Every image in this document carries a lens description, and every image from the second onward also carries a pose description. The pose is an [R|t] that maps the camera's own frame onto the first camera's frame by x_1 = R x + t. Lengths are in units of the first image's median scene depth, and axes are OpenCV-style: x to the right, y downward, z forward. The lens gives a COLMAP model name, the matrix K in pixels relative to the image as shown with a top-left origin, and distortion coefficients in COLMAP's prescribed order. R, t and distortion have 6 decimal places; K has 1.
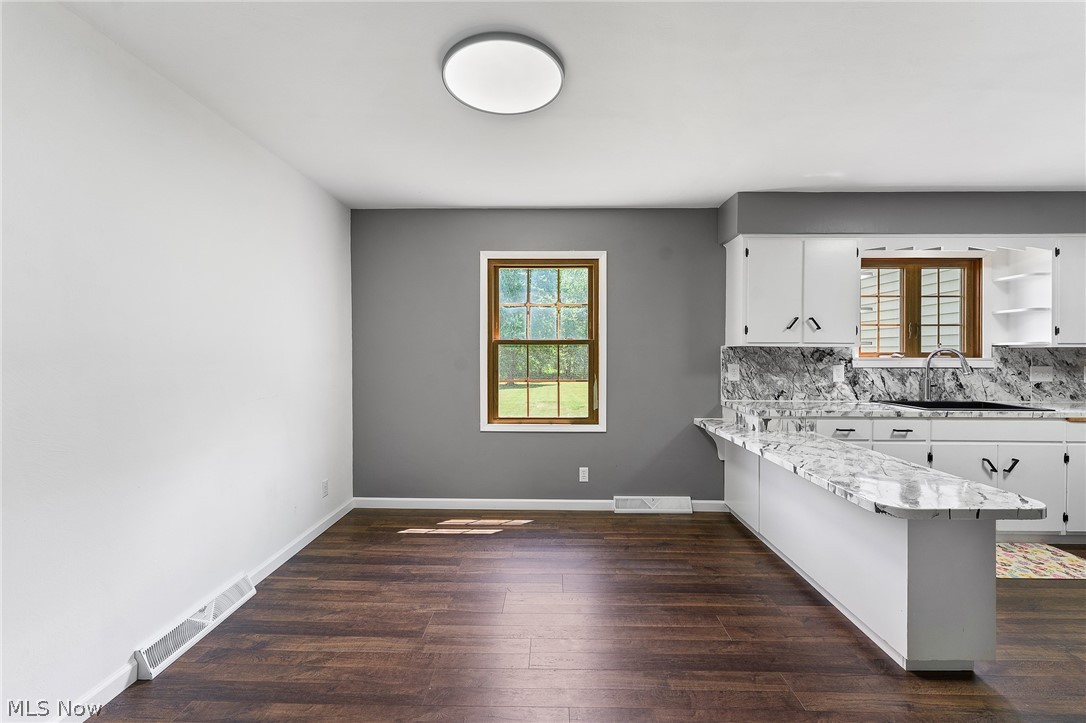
lens RADIAL K [[441.6, 0, 543.8], [0, 441.6, 356.5], [0, 0, 1]] dist [-0.003479, 0.000004]
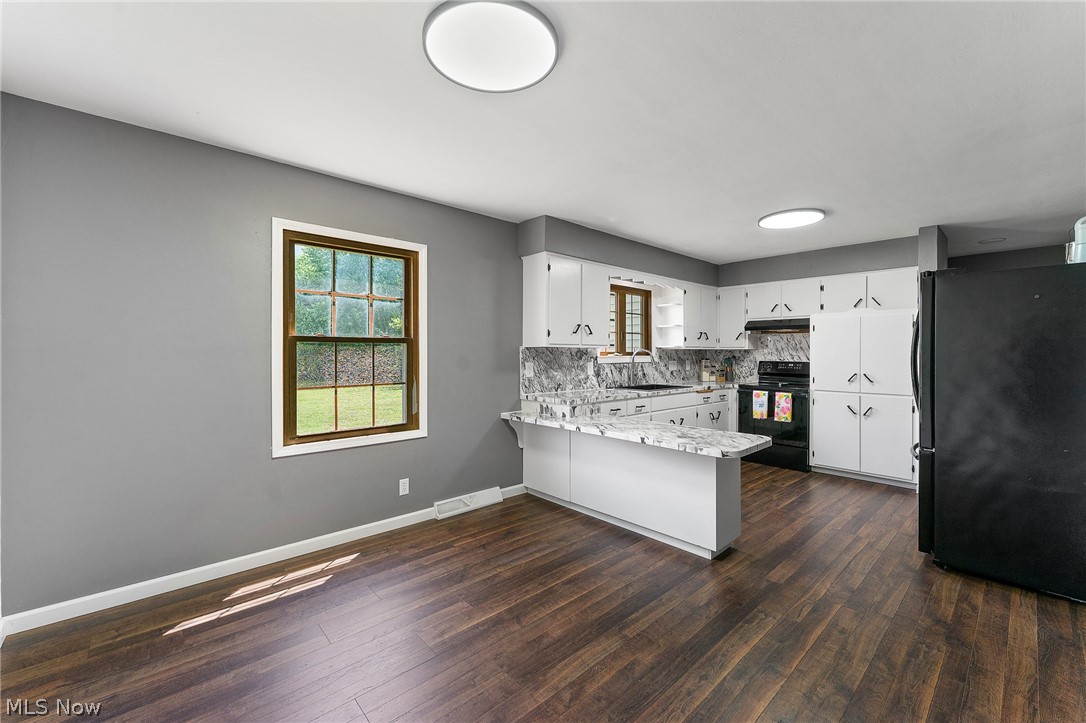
lens RADIAL K [[441.6, 0, 547.5], [0, 441.6, 351.8], [0, 0, 1]] dist [-0.003479, 0.000004]
pose [[0.720440, 0.000760, 0.693517, -0.335738], [0.006003, 0.999955, -0.007332, -0.001326], [-0.693492, 0.009446, 0.720403, 0.143437]]
